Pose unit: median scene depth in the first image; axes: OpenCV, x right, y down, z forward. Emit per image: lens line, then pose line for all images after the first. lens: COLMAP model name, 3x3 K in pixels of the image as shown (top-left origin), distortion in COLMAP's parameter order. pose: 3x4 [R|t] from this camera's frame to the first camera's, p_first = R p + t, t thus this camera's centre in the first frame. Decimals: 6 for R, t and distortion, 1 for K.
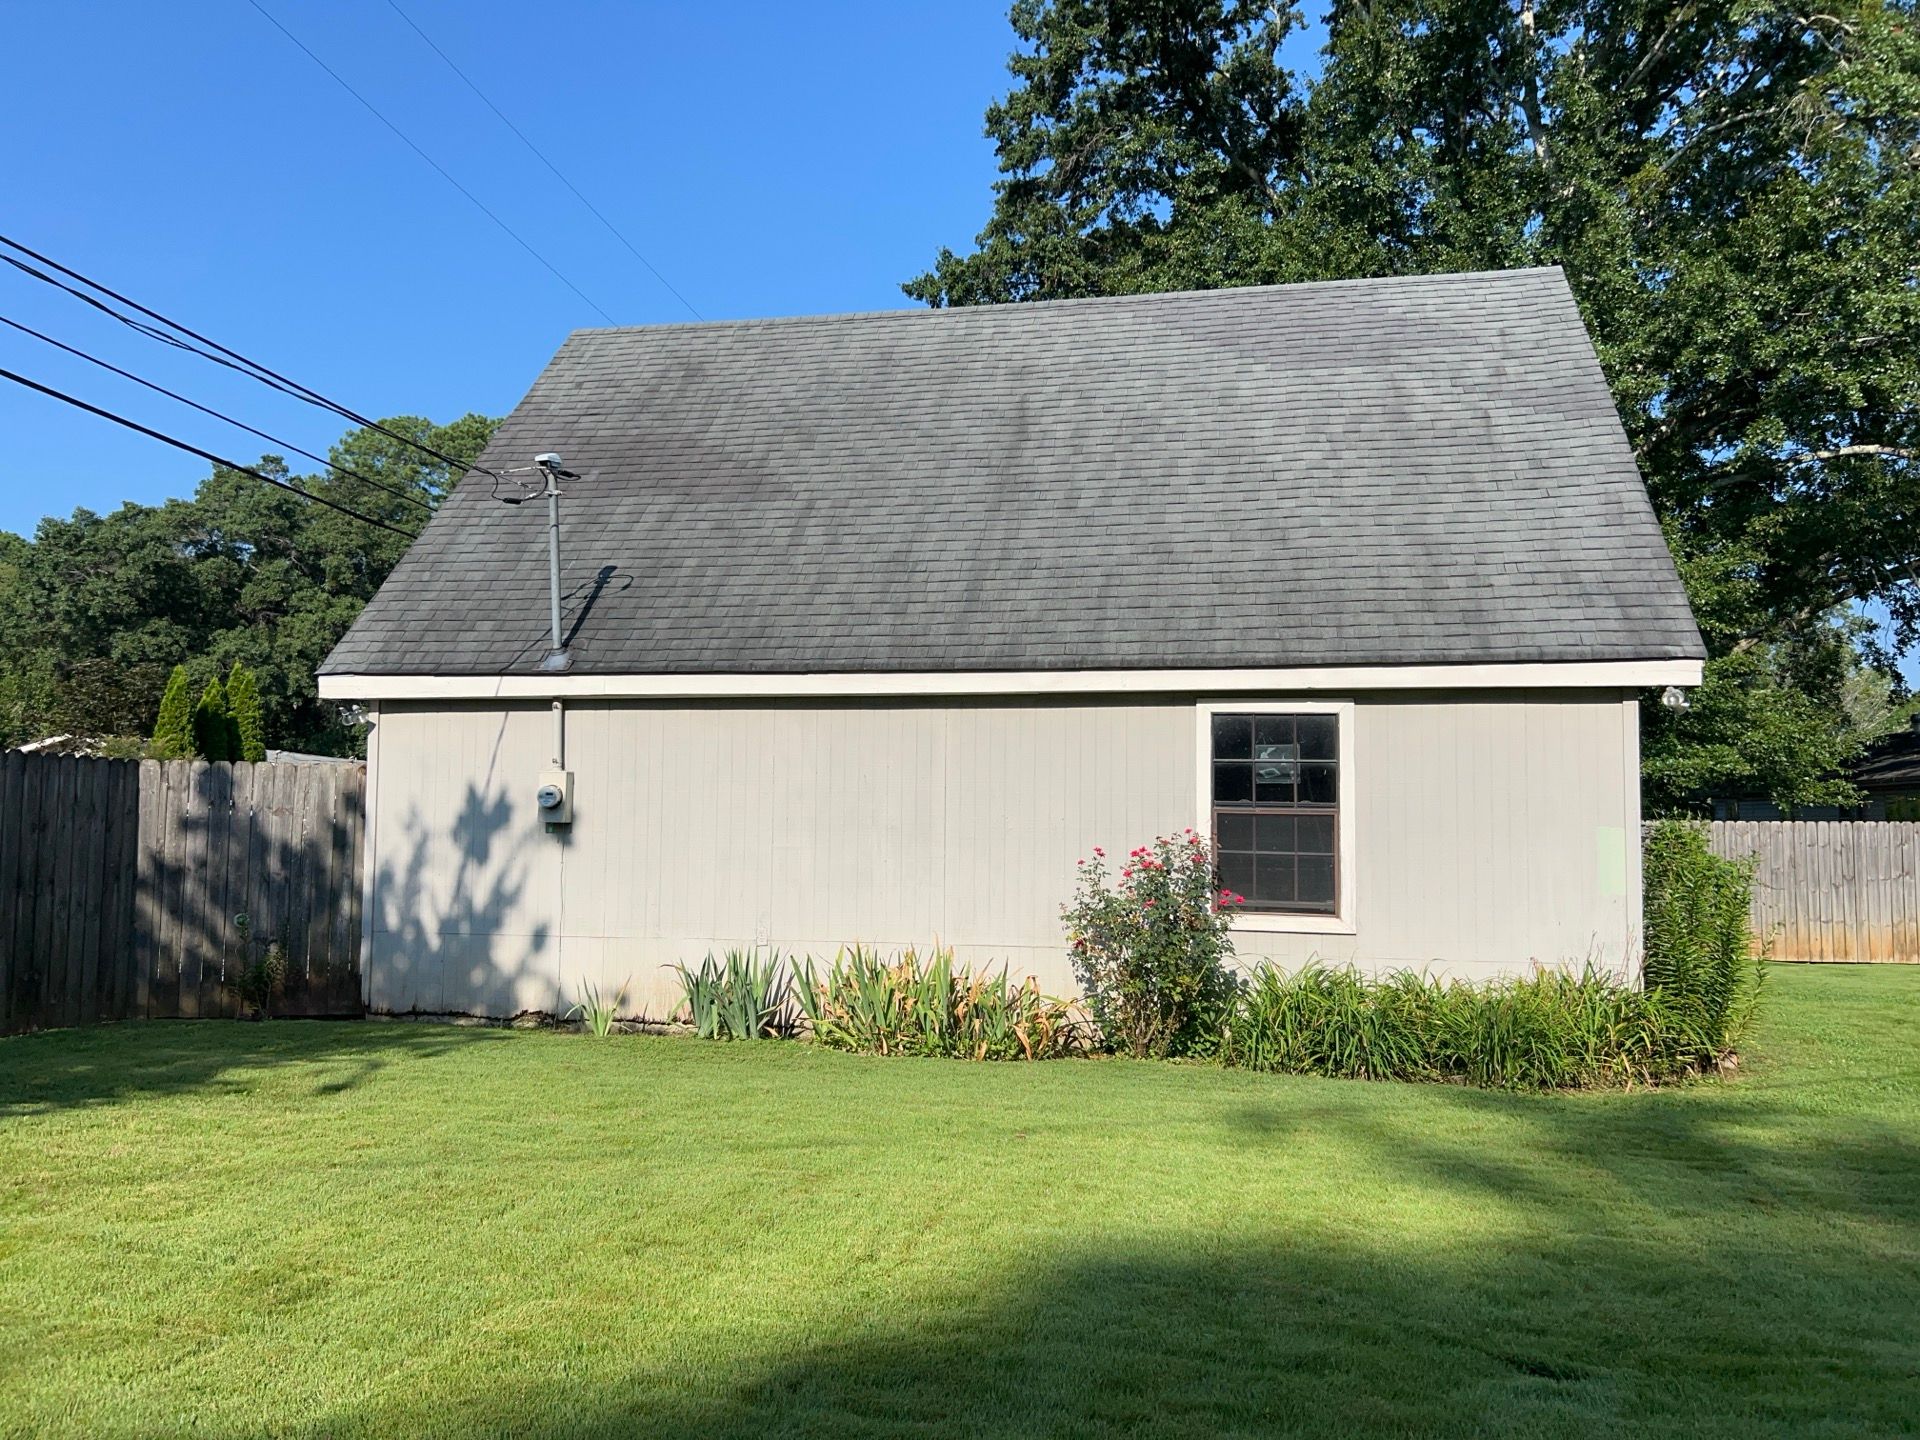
lens RADIAL K [[1437.2, 0, 960.0], [0, 1437.2, 720.0], [0, 0, 1]] dist [0.136776, -0.338876]
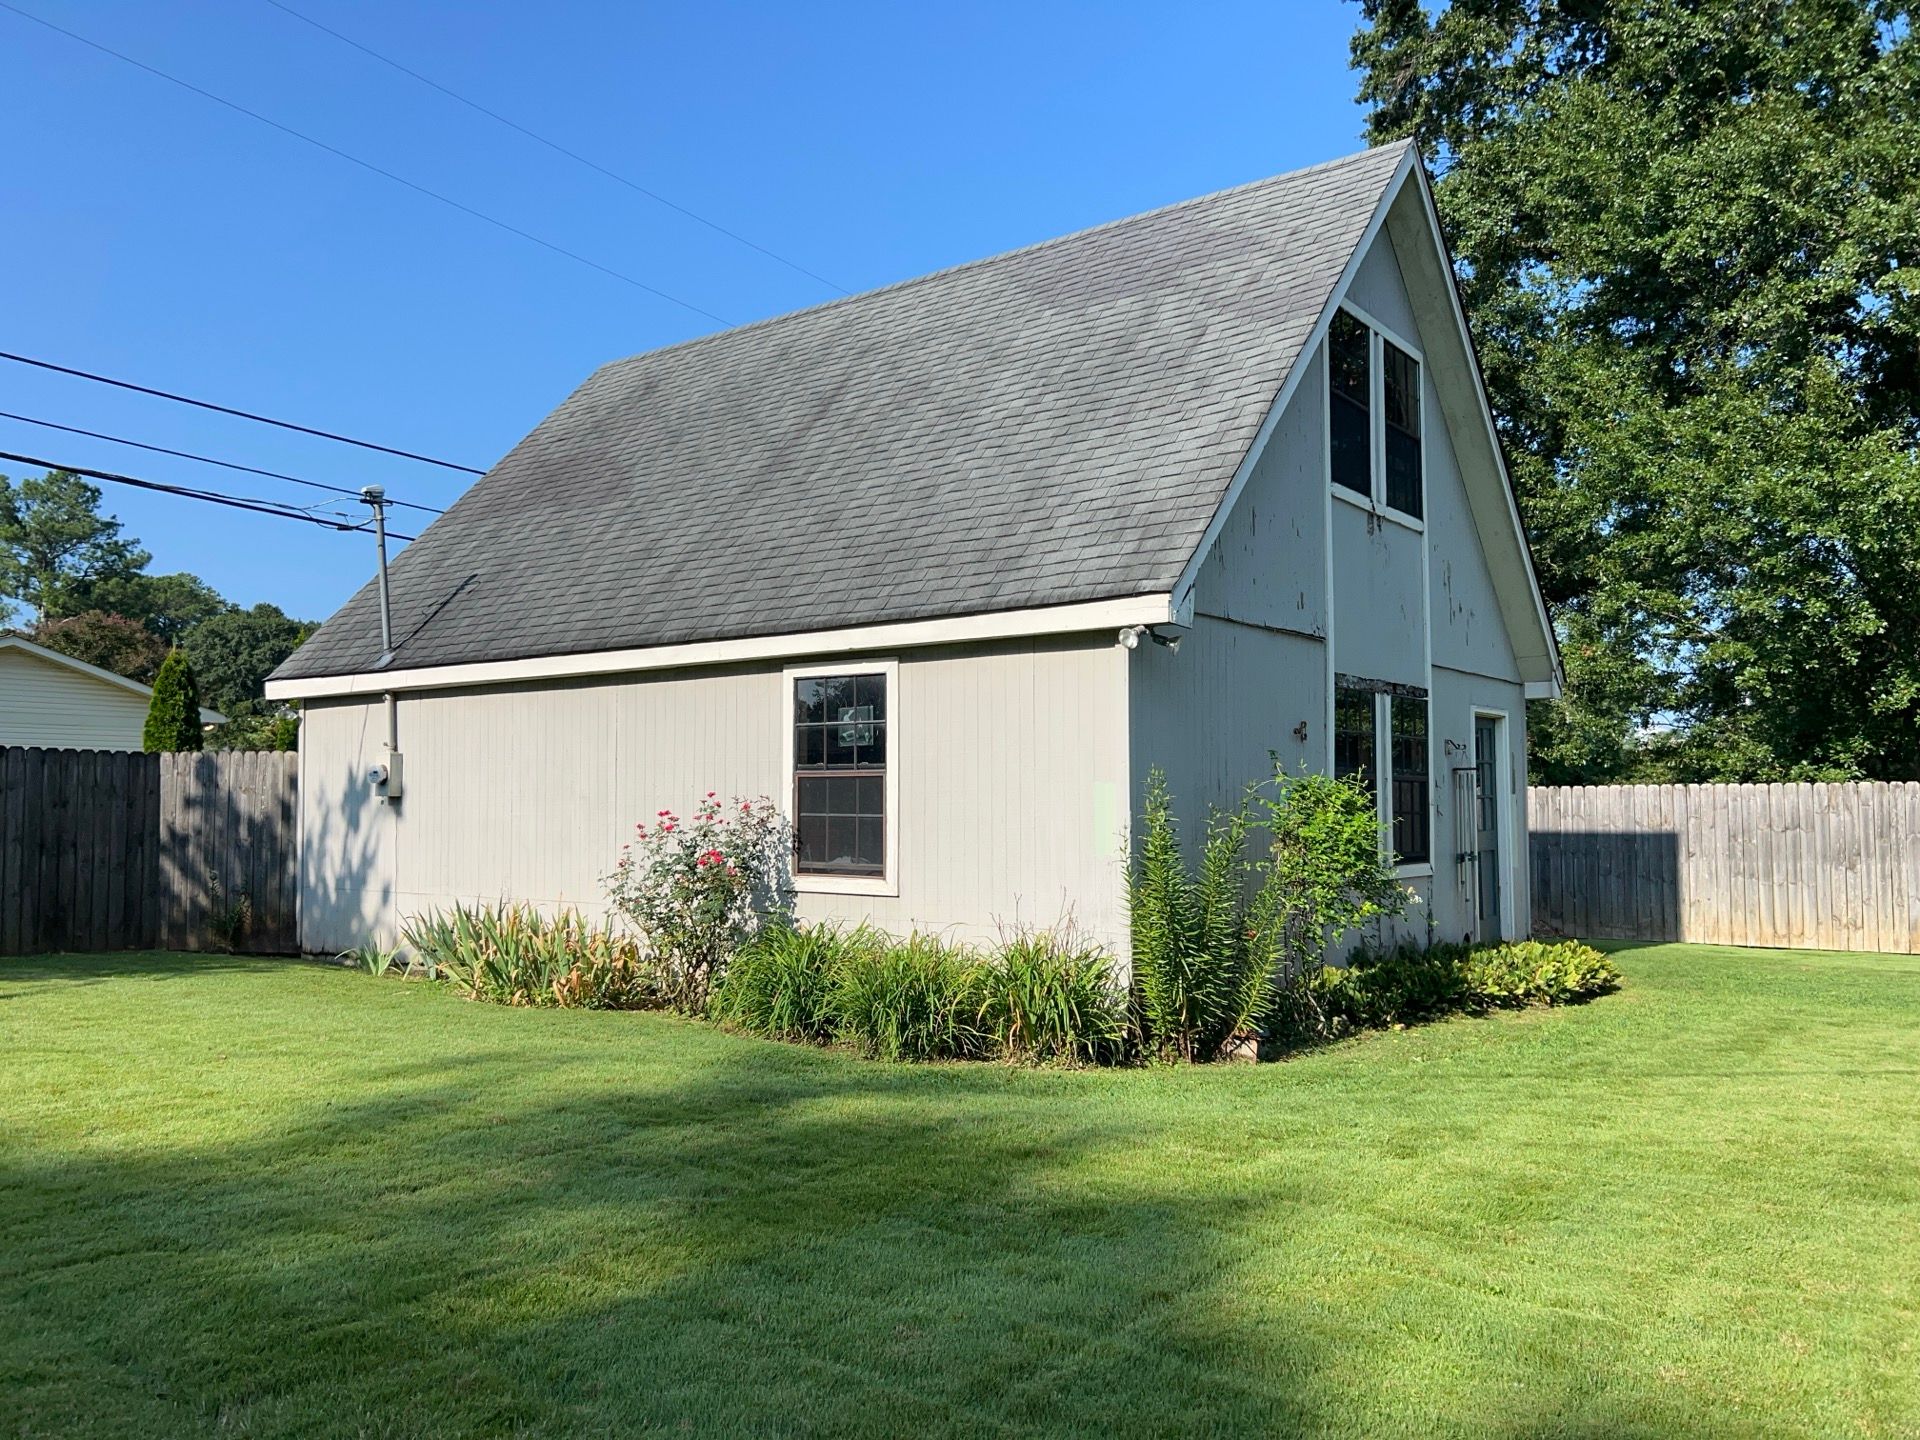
lens RADIAL K [[1448.0, 0, 960.0], [0, 1448.0, 720.0], [0, 0, 1]] dist [0.163185, -0.462425]
pose [[0.907902, -0.036569, -0.417584, 0.637646], [0.041706, 0.999125, 0.003180, 0.023556], [0.417103, -0.020303, 0.908633, 0.108750]]
